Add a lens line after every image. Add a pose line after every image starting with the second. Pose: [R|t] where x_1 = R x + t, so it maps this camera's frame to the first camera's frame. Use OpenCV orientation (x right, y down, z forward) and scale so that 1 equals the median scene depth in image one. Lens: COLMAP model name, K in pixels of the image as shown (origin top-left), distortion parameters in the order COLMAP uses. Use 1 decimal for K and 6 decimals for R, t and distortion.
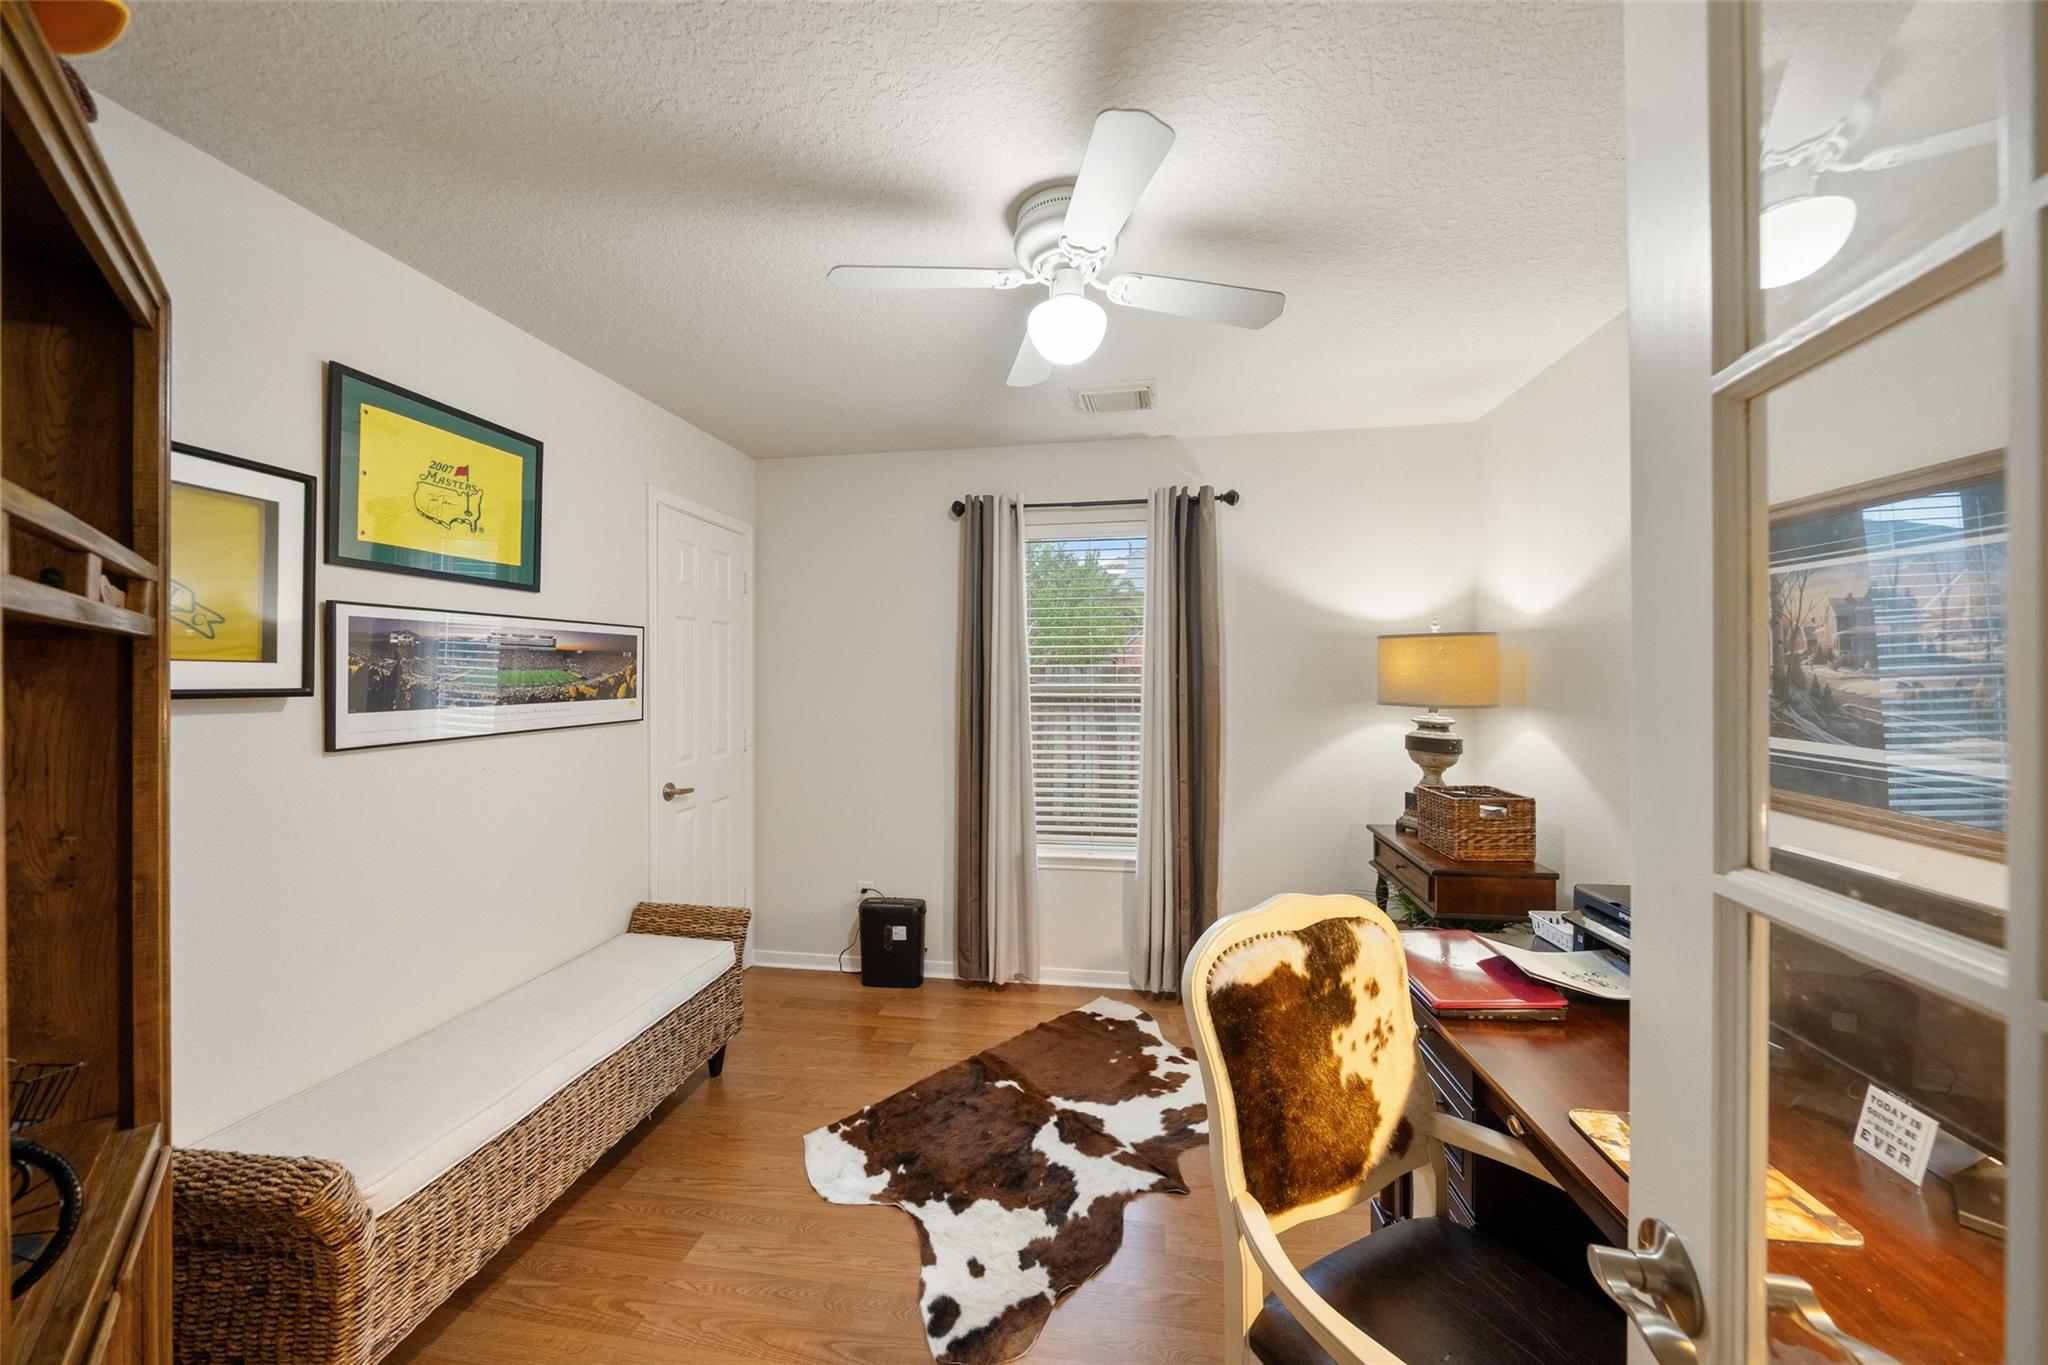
lens RADIAL K [[720.1, 0, 1024.0], [0, 720.1, 682.5], [0, 0, 1]] dist [-0.002741, -0.000006]
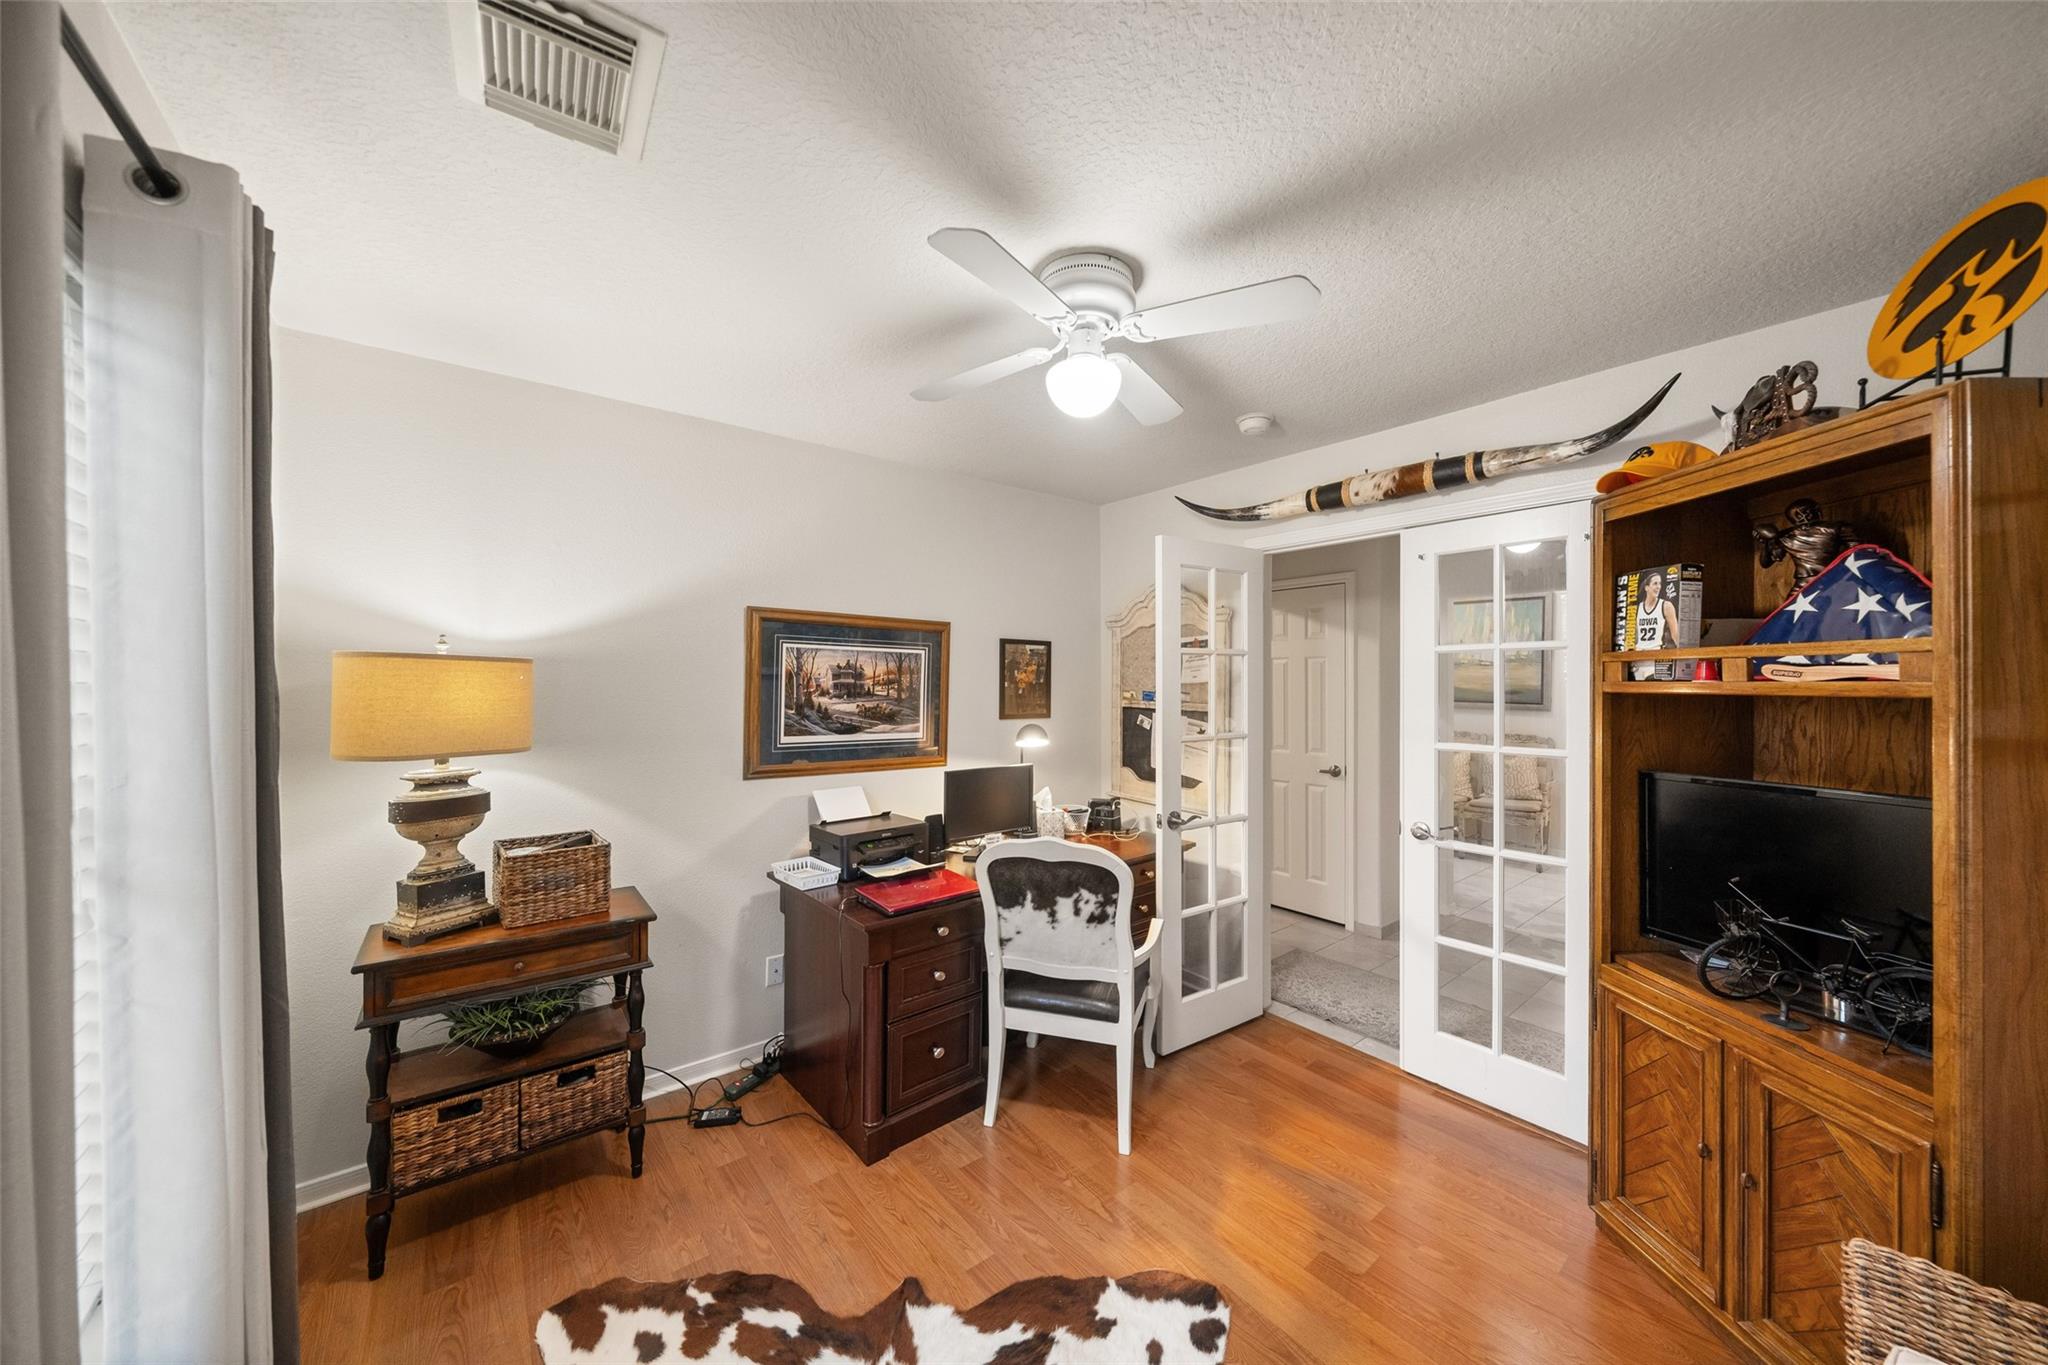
lens RADIAL K [[720.1, 0, 1024.0], [0, 720.1, 682.5], [0, 0, 1]] dist [-0.002741, -0.000006]
pose [[-0.743951, -0.010073, 0.668158, -0.561003], [-0.000215, 0.999890, 0.014836, -0.080935], [-0.668234, 0.010894, -0.743871, 1.806608]]
